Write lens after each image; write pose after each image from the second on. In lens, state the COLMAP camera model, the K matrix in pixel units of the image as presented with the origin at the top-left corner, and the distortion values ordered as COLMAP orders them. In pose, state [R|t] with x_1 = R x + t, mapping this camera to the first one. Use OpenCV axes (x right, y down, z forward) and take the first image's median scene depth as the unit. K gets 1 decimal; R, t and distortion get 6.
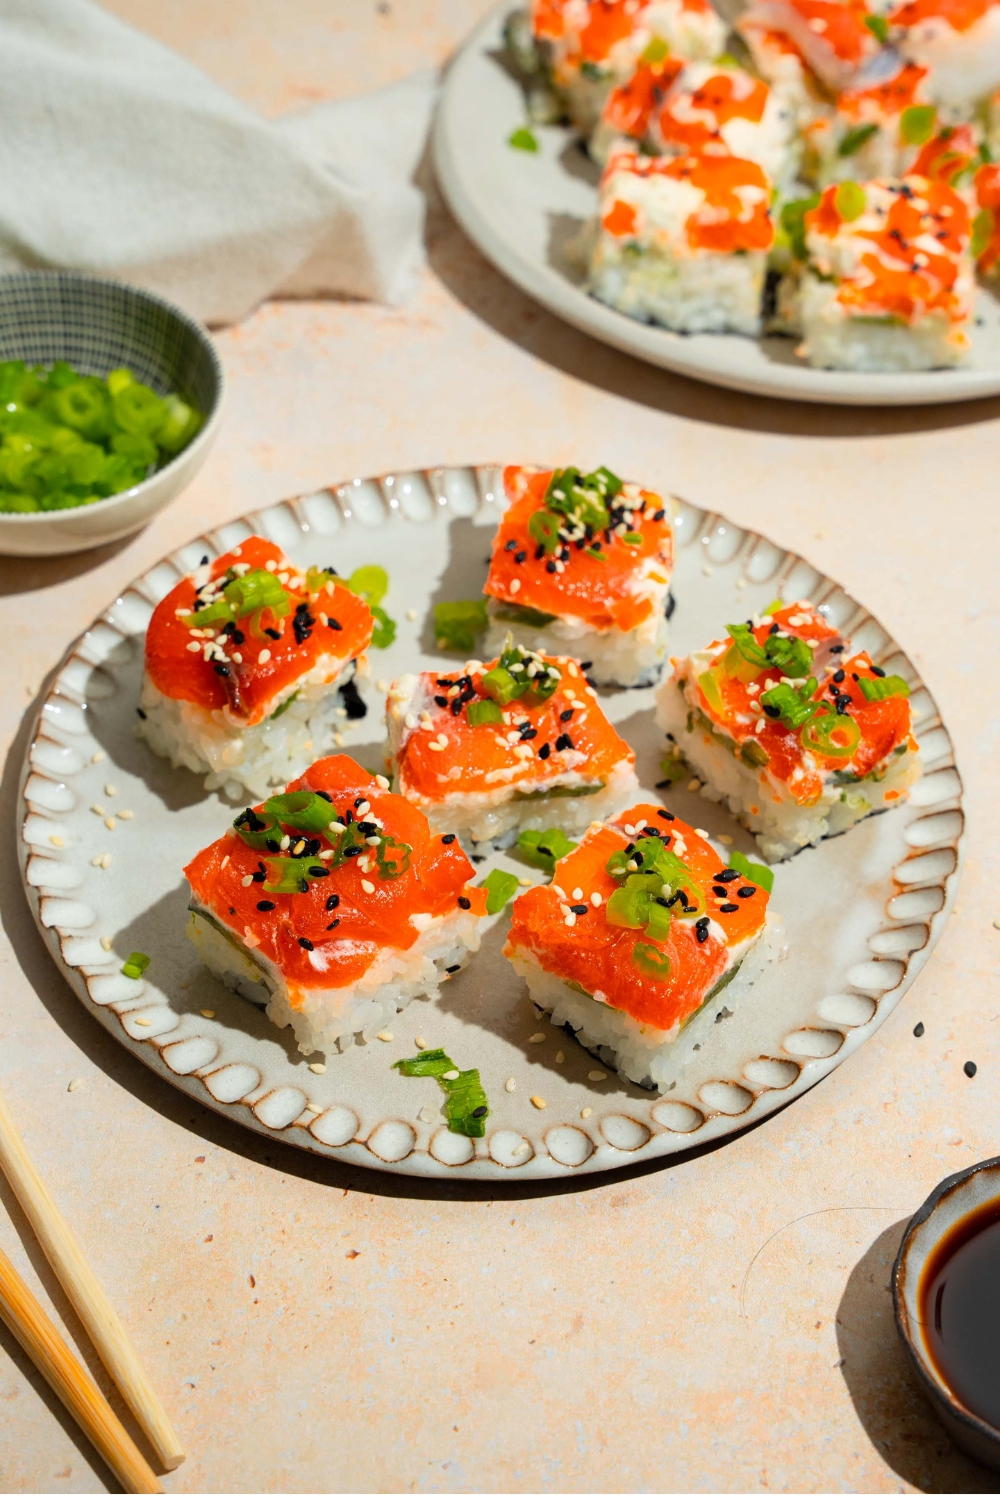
lens RADIAL K [[2764.2, 0, 505.4], [0, 2764.2, 753.1], [0, 0, 1]] dist [0.118398, 0.000000]
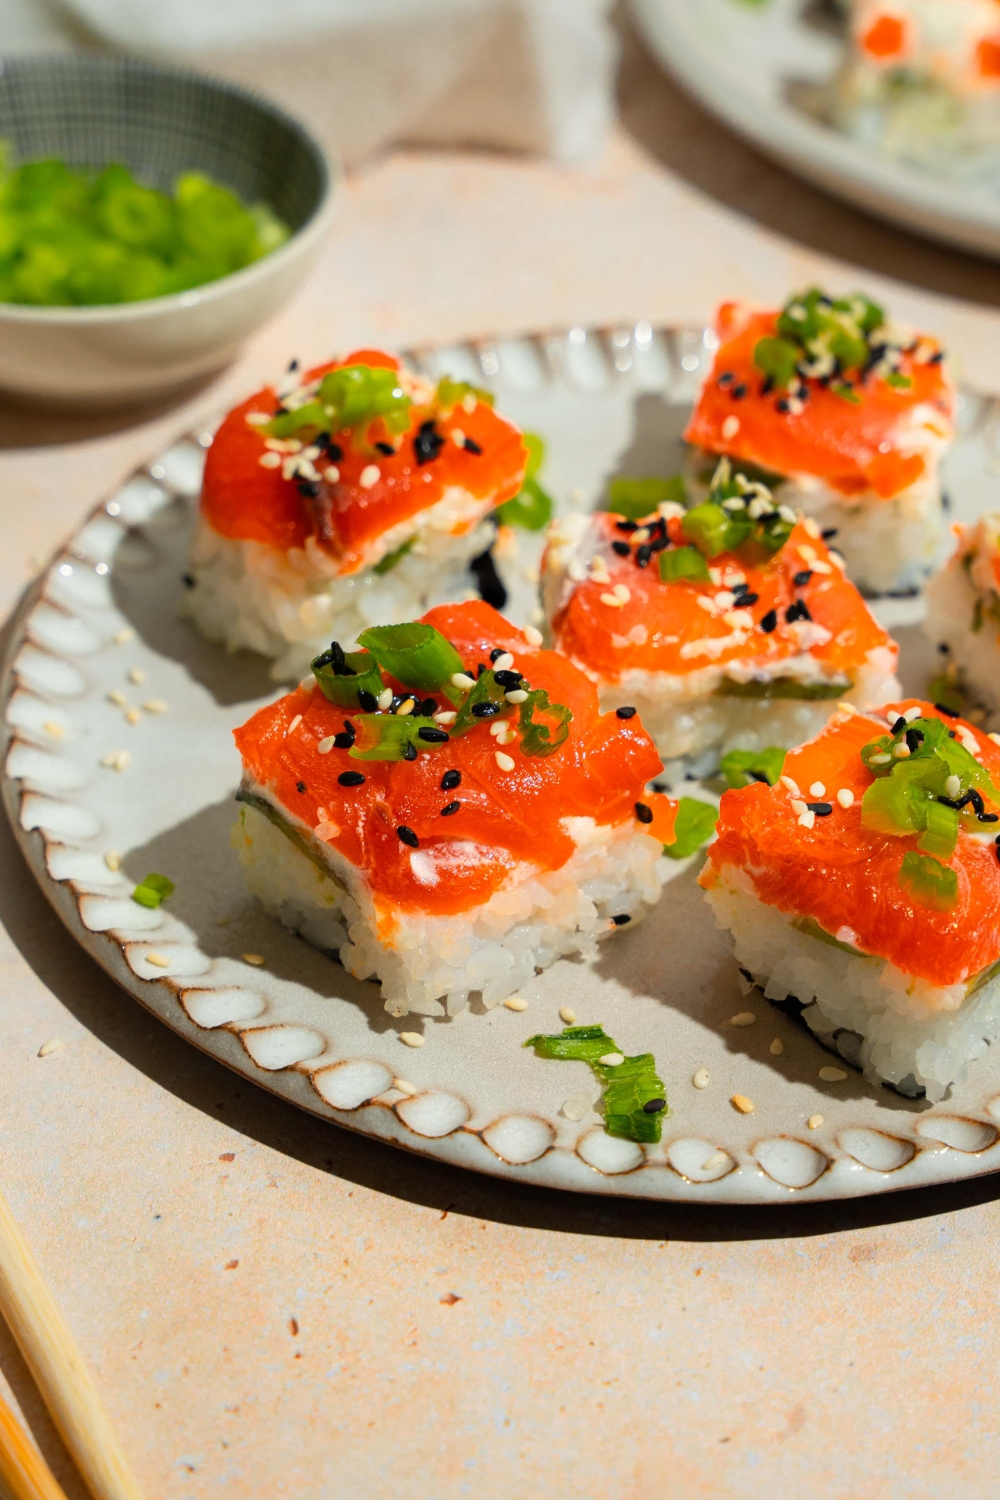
lens RADIAL K [[3136.4, 0, 515.6], [0, 3136.4, 754.0], [0, 0, 1]] dist [0.126199, 0.000000]
pose [[0.997874, 0.054090, -0.036348, -0.018687], [-0.058770, 0.987938, -0.143267, 0.148931], [0.028160, 0.145099, 0.989016, 0.237582]]
